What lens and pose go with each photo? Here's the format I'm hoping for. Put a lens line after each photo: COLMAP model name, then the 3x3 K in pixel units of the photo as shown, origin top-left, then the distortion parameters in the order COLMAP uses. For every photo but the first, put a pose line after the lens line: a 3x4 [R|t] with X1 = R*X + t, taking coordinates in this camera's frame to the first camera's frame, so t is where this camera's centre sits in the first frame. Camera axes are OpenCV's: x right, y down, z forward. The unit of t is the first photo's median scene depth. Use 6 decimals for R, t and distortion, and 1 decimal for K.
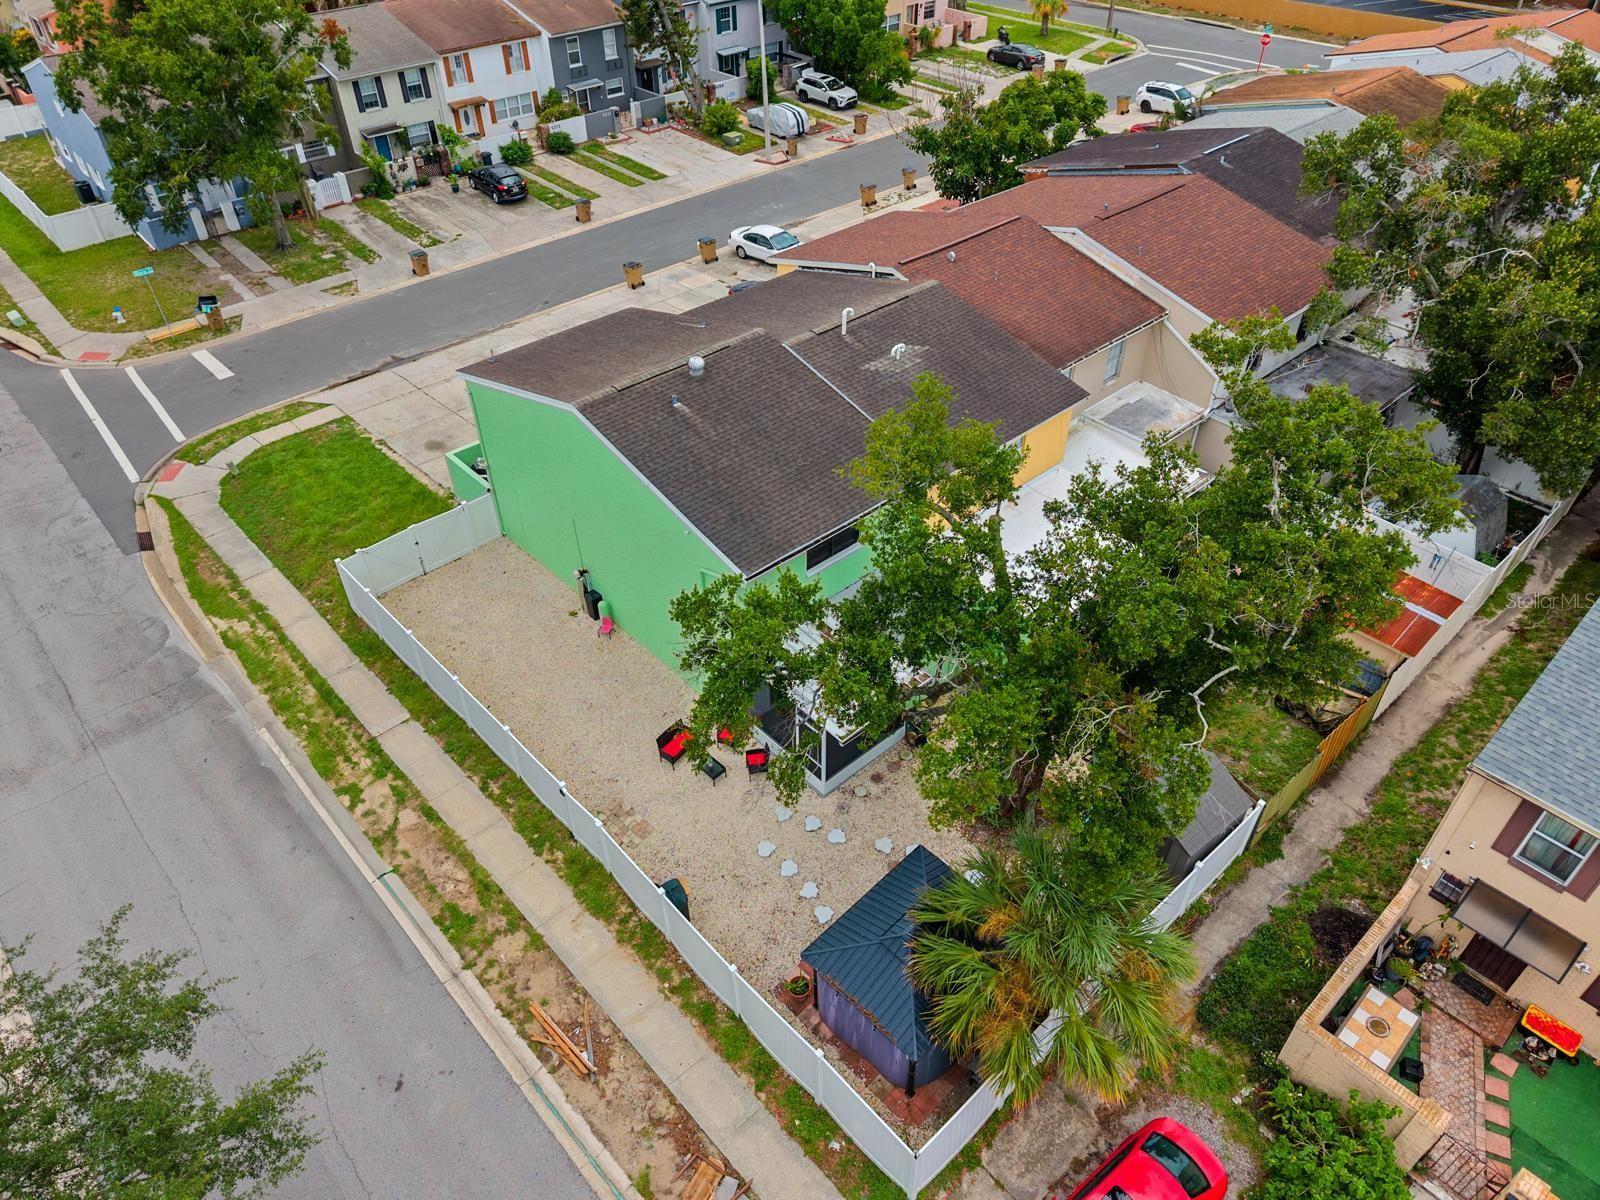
lens RADIAL K [[1089.2, 0, 809.4], [0, 1089.2, 596.8], [0, 0, 1]] dist [-0.003048, -0.017729]
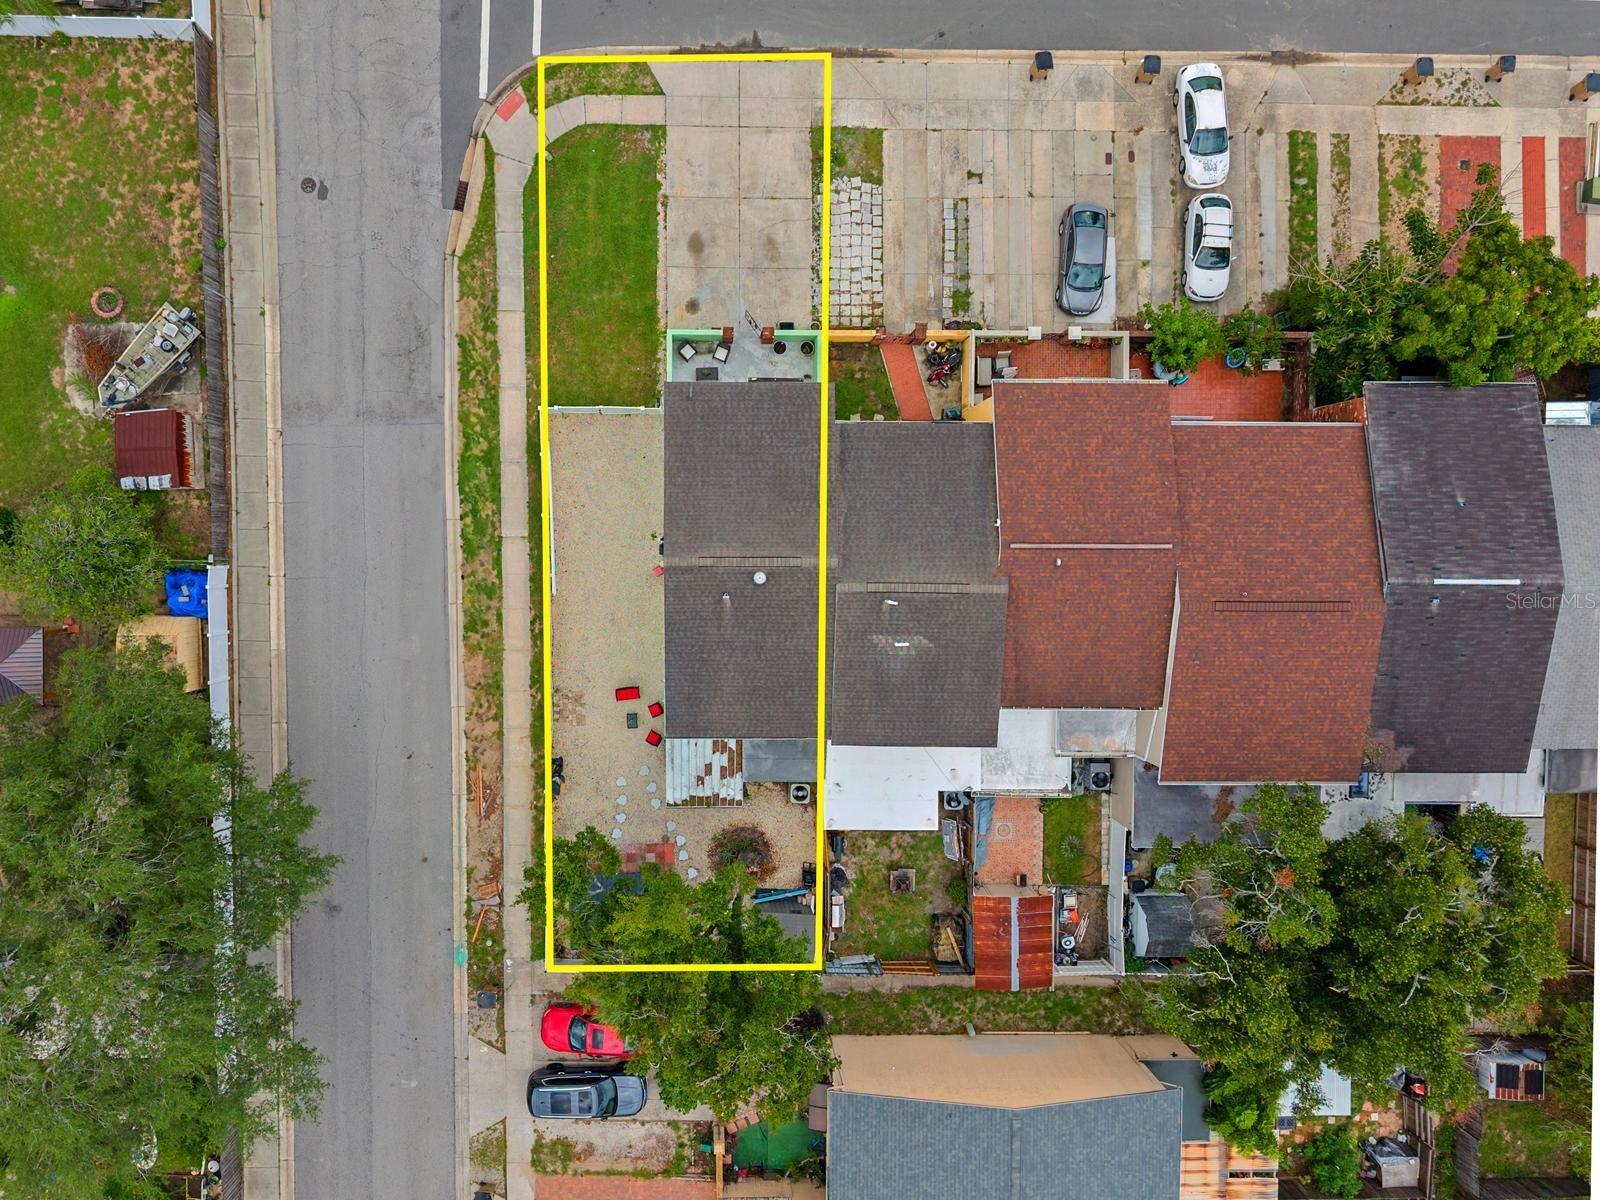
lens RADIAL K [[1089.2, 0, 793.4], [0, 1089.2, 599.6], [0, 0, 1]] dist [-0.003048, -0.017729]
pose [[0.733788, 0.677742, 0.047135, -0.061694], [-0.446246, 0.428509, 0.785650, -0.734835], [0.512270, -0.597534, 0.616874, 0.117157]]
